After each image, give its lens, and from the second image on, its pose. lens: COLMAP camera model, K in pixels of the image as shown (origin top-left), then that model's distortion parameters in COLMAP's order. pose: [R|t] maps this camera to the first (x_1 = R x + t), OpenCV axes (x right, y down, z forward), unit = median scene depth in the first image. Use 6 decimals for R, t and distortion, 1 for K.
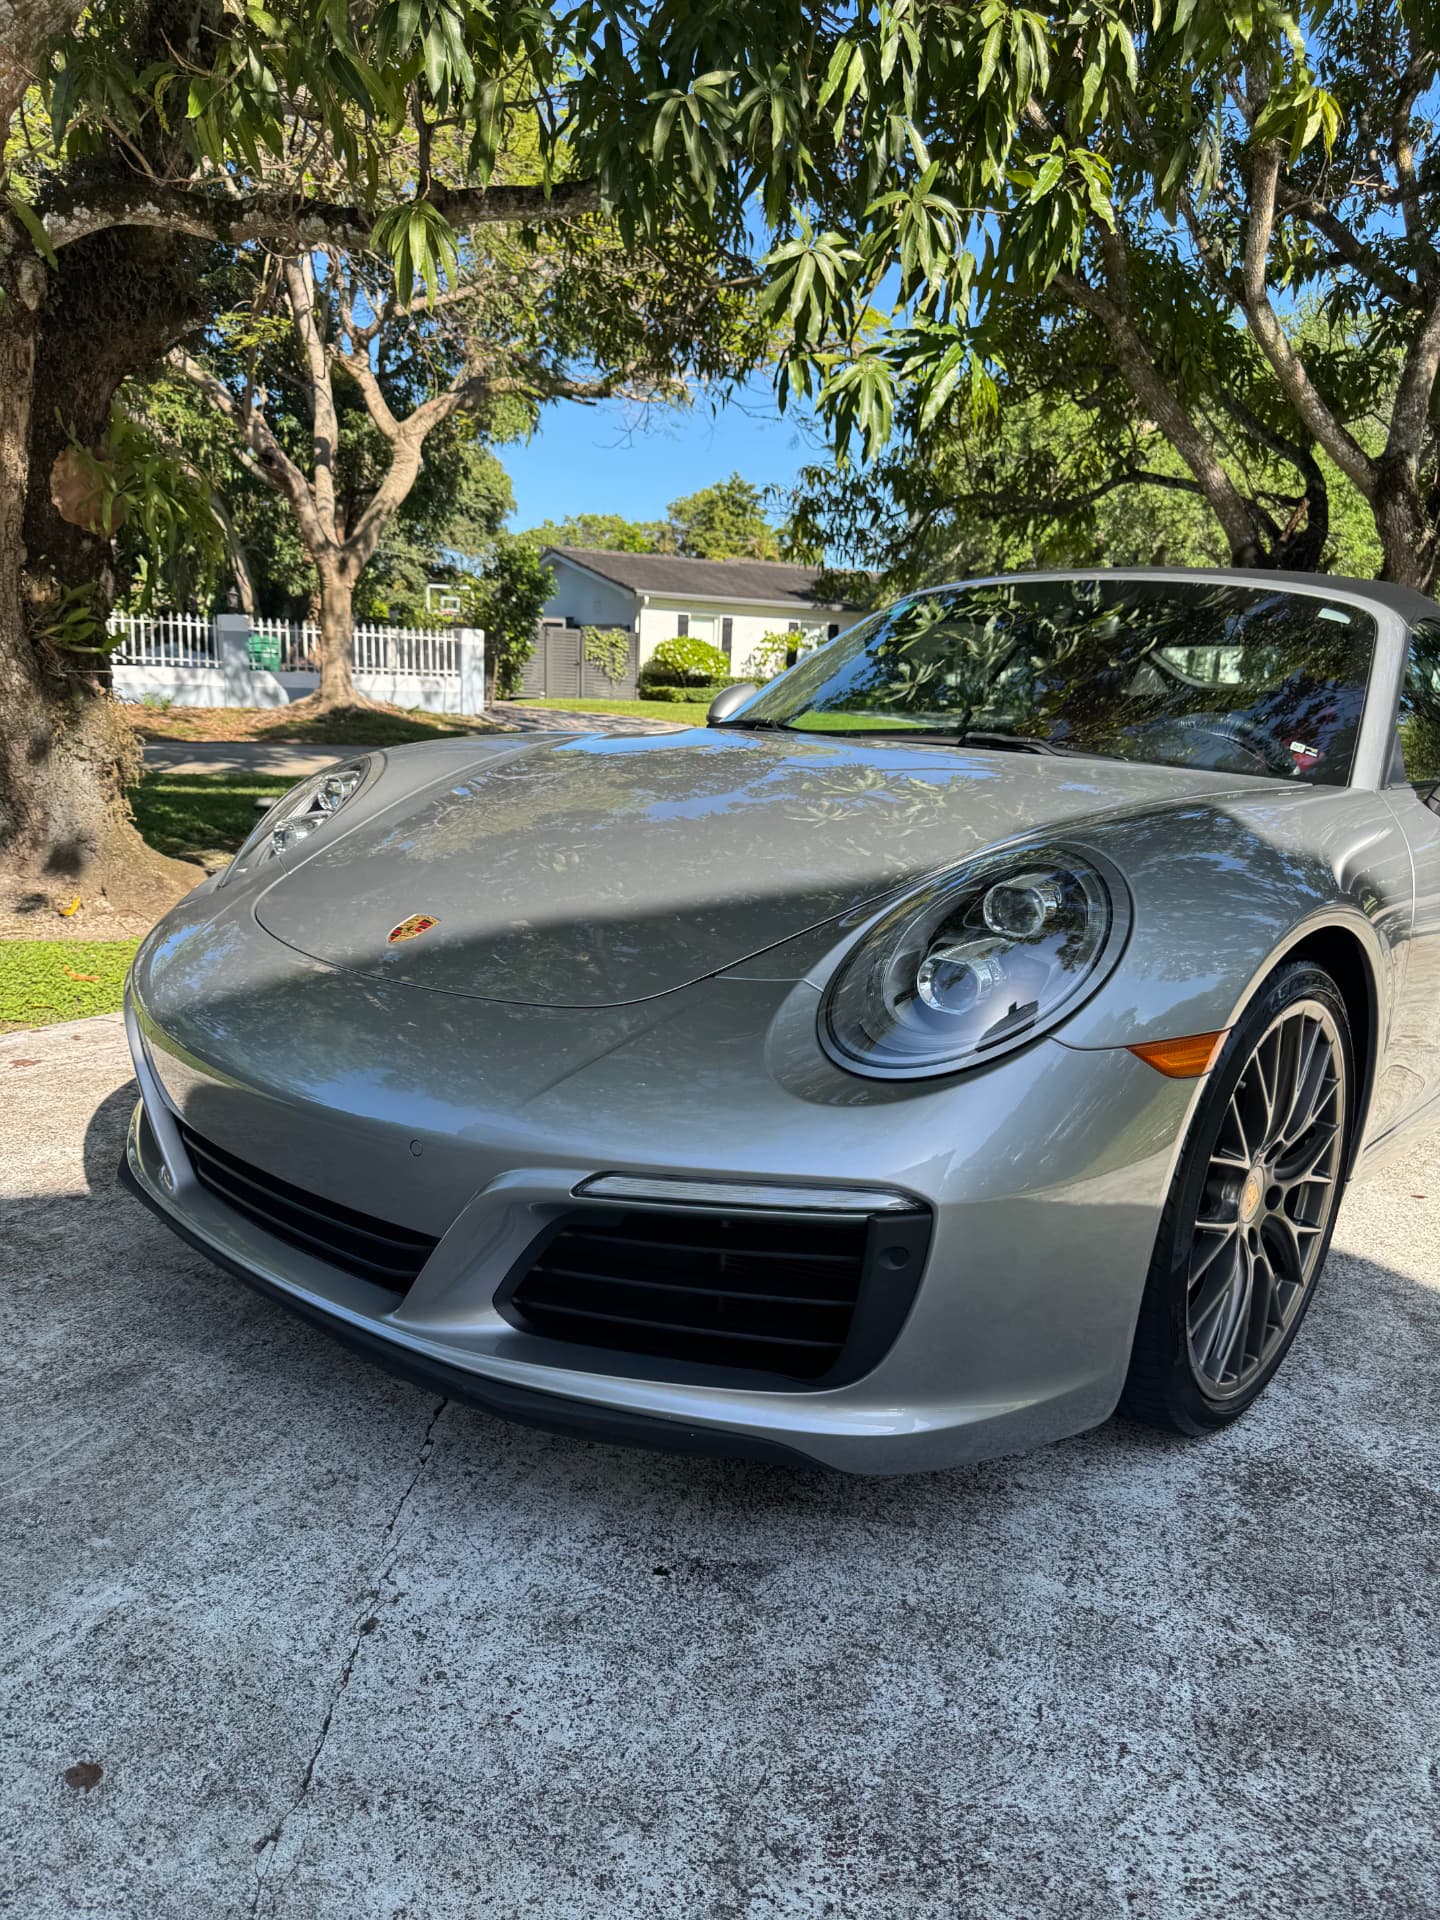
lens RADIAL K [[1360.2, 0, 724.4], [0, 1360.2, 906.3], [0, 0, 1]] dist [0.023223, -0.032514]
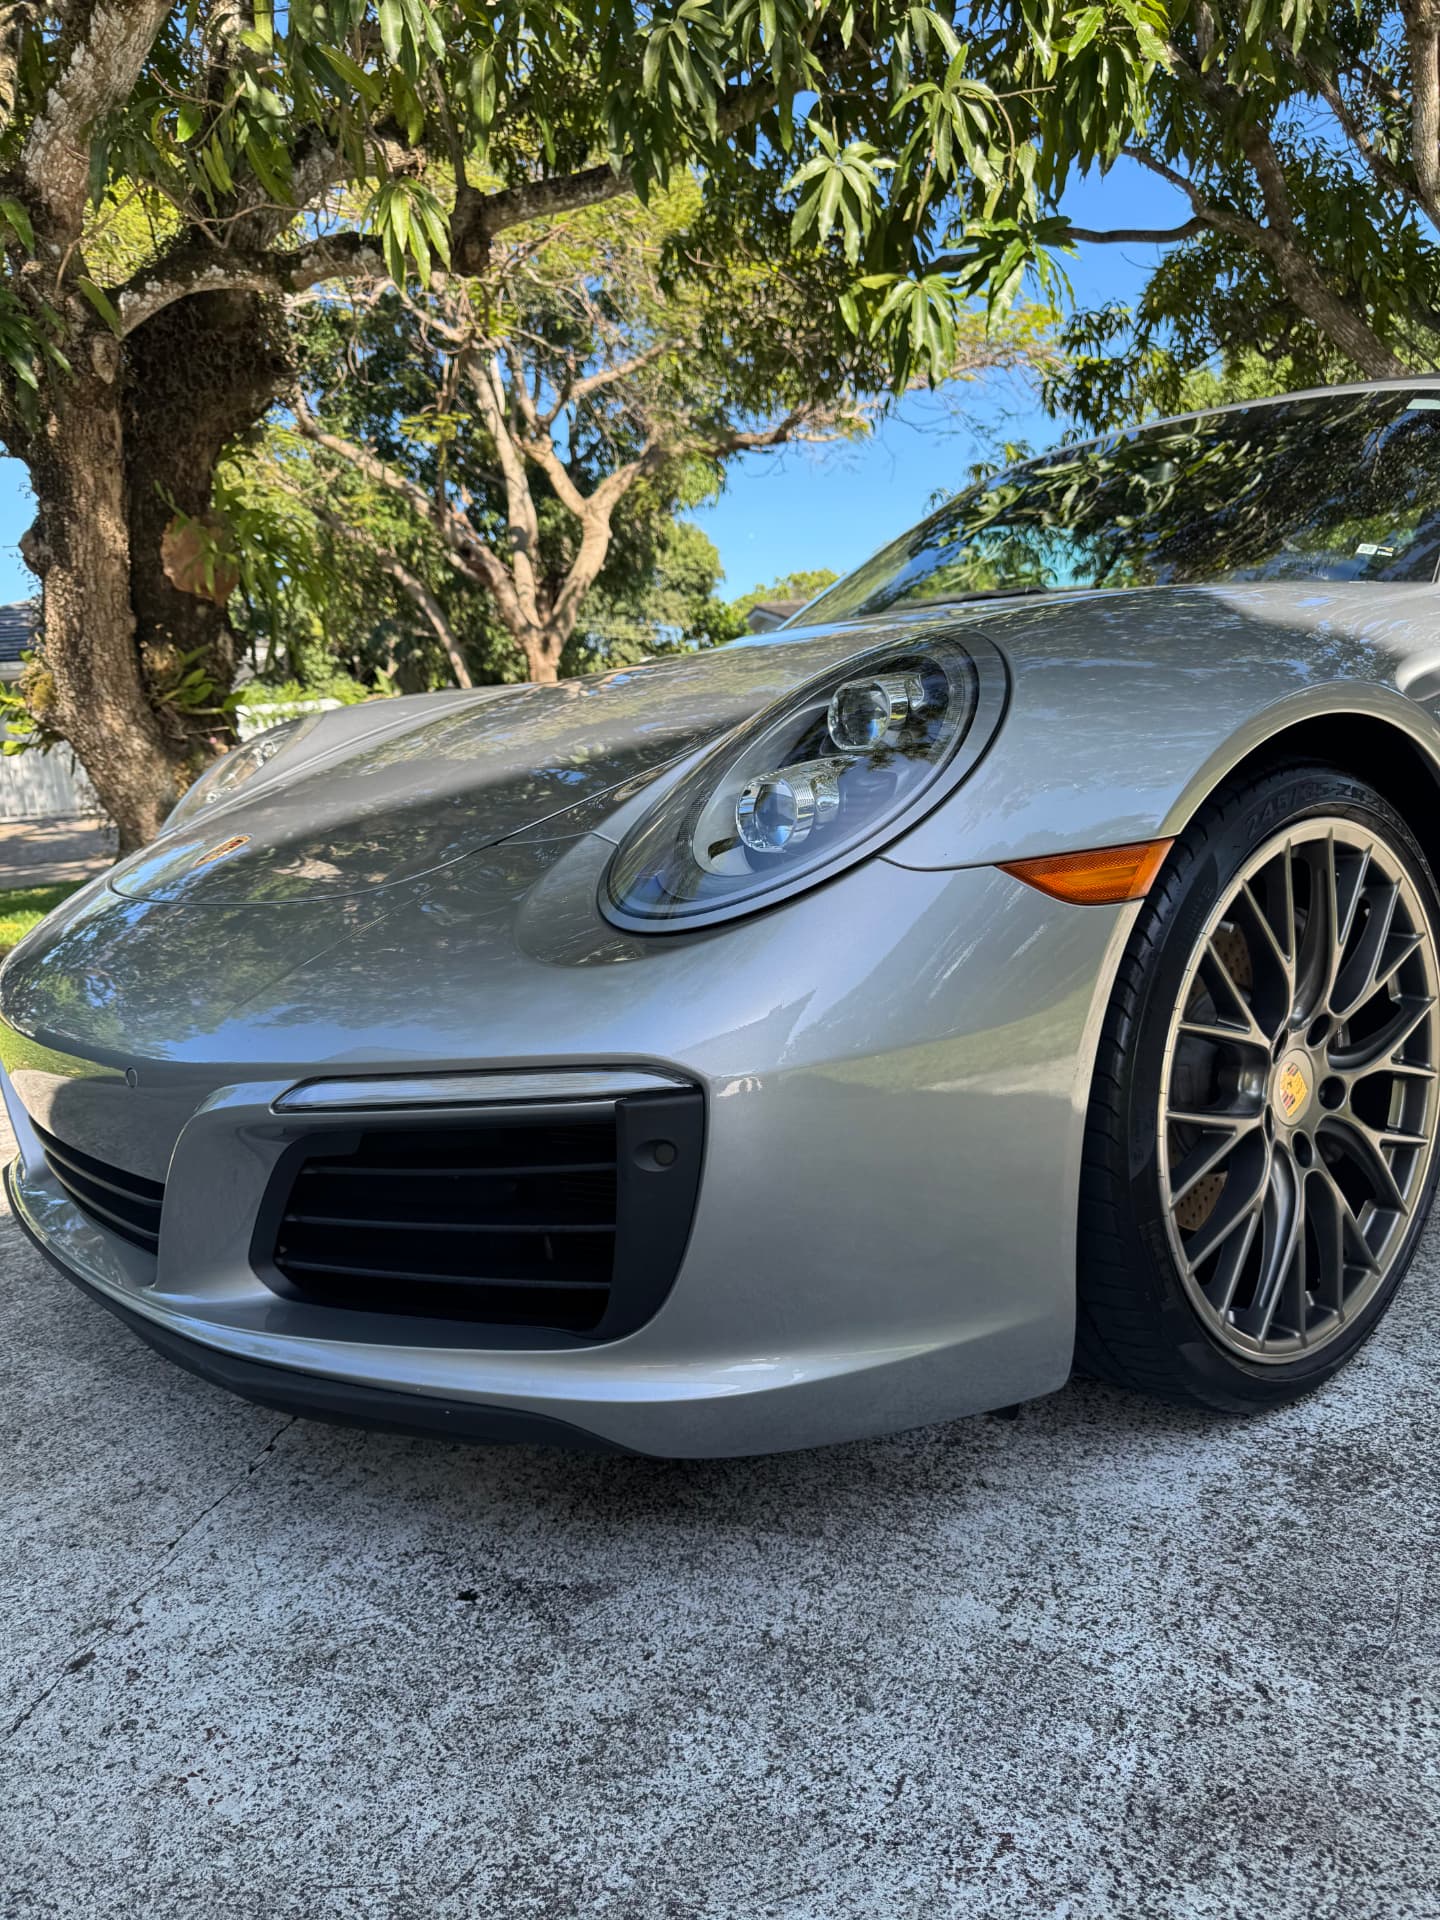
lens RADIAL K [[1360.2, 0, 724.4], [0, 1360.2, 906.3], [0, 0, 1]] dist [0.023223, -0.032514]
pose [[0.977972, -0.101305, -0.182505, 0.250978], [0.093949, 0.994393, -0.048531, 0.130965], [0.186398, 0.030316, 0.982006, 0.221488]]
